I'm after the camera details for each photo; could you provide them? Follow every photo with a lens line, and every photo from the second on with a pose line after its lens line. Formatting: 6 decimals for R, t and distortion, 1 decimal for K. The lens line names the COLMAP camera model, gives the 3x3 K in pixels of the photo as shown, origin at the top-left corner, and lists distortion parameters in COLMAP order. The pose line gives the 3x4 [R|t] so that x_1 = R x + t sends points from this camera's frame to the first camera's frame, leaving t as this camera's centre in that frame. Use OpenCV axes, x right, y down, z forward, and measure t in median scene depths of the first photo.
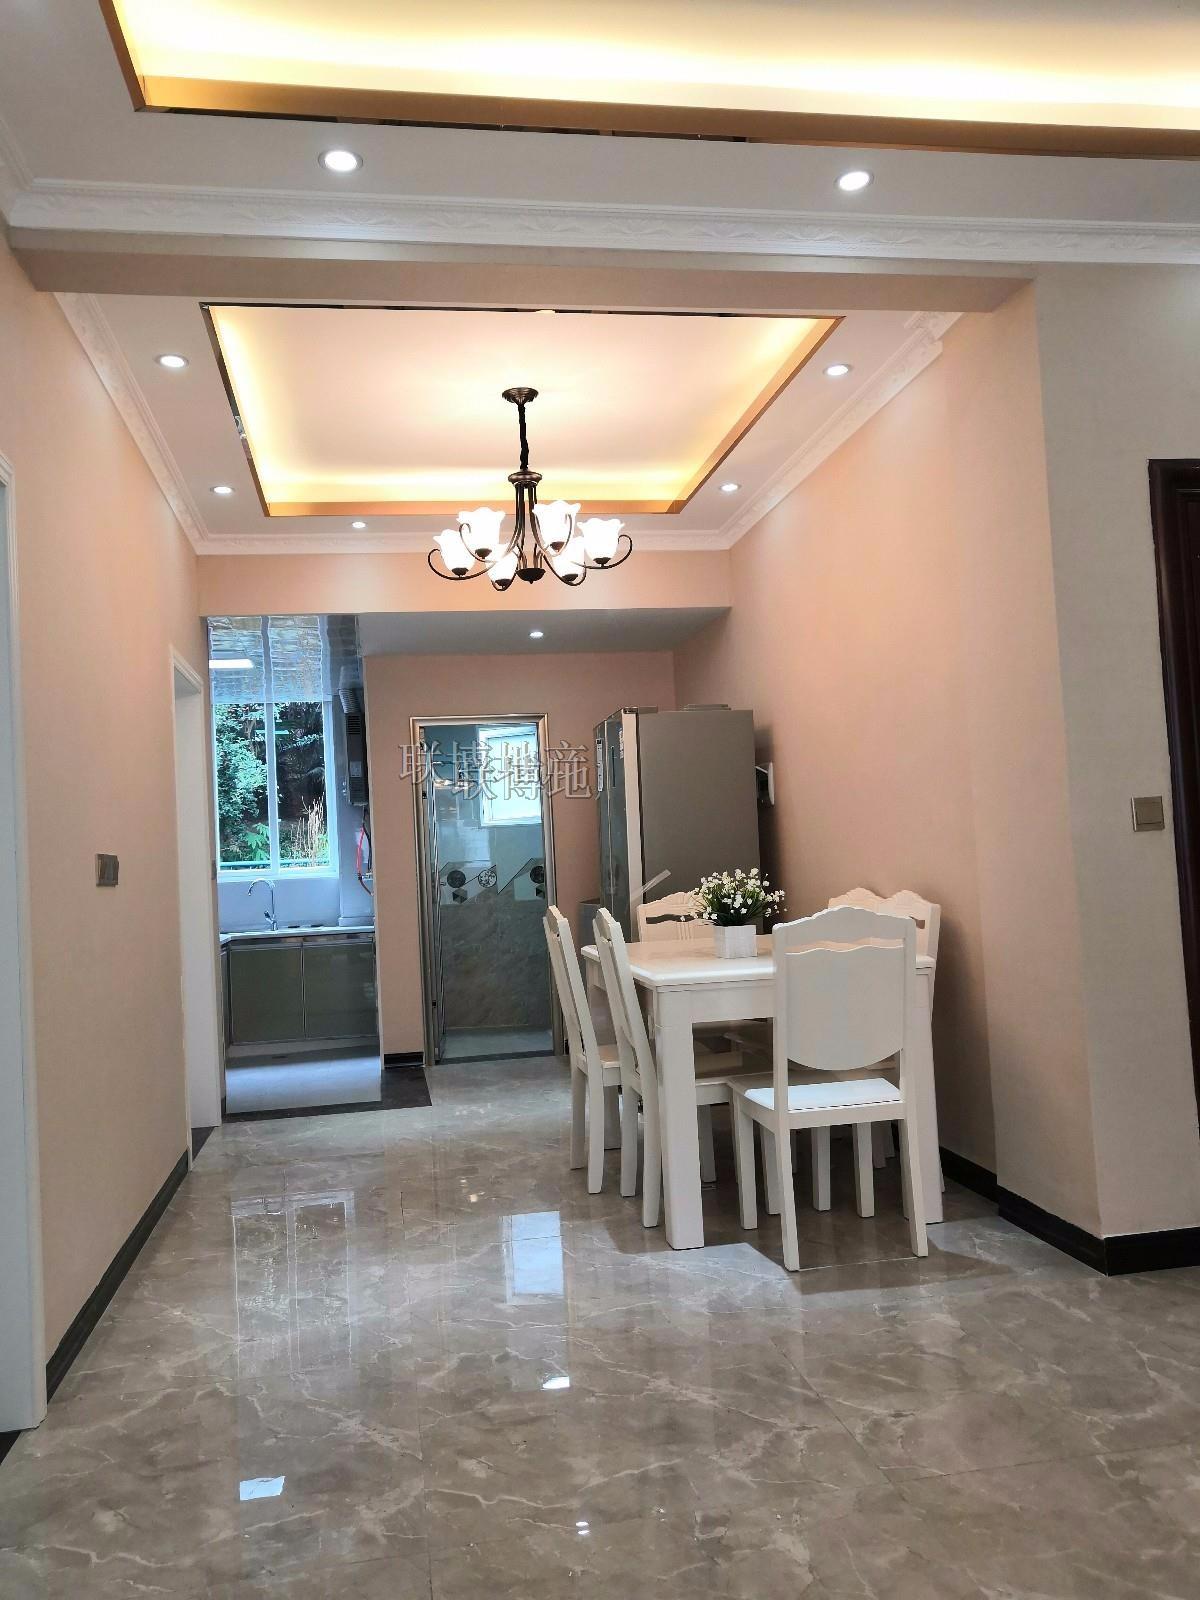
lens RADIAL K [[1236.6, 0, 600.1], [0, 1236.6, 800.7], [0, 0, 1]] dist [0.001128, 0.019004]
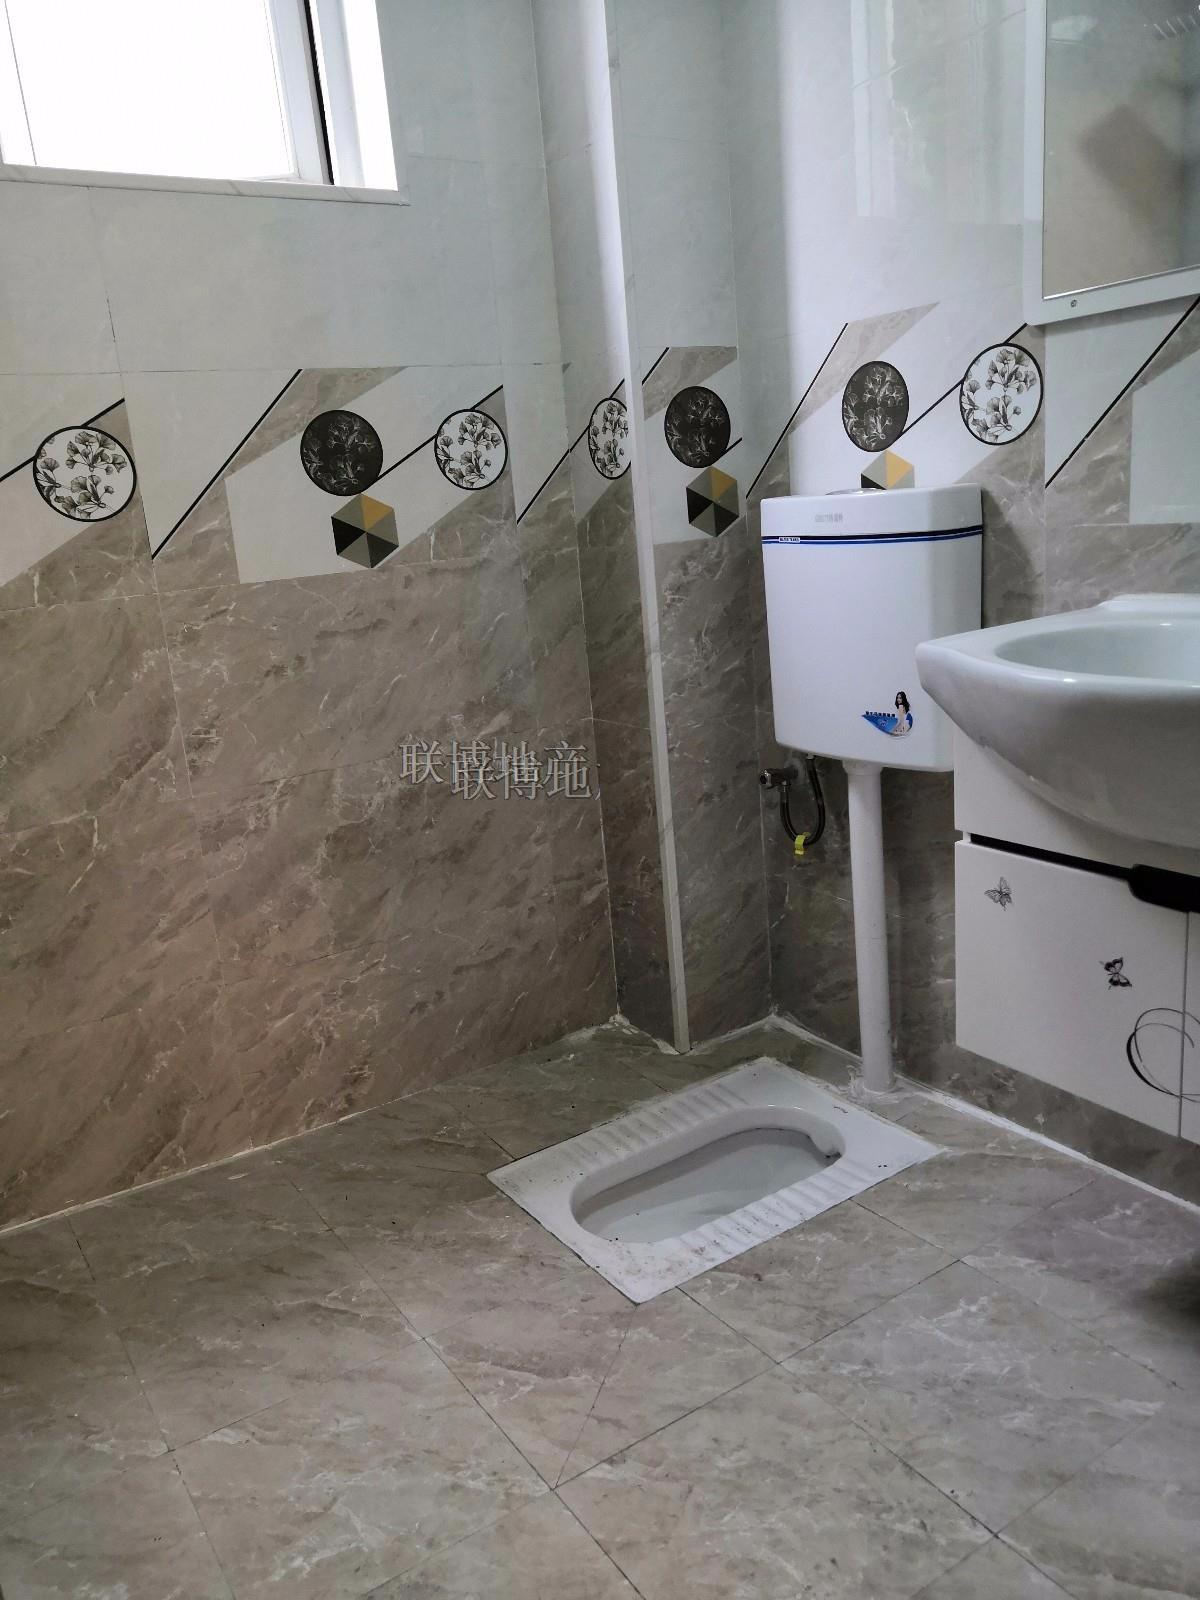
lens RADIAL K [[1236.6, 0, 596.7], [0, 1236.6, 805.3], [0, 0, 1]] dist [0.001128, 0.019004]
pose [[0.919898, -0.121553, 0.372843, -0.096637], [0.018489, 0.963135, 0.268382, 0.062359], [-0.391721, -0.239991, 0.888234, 0.791253]]
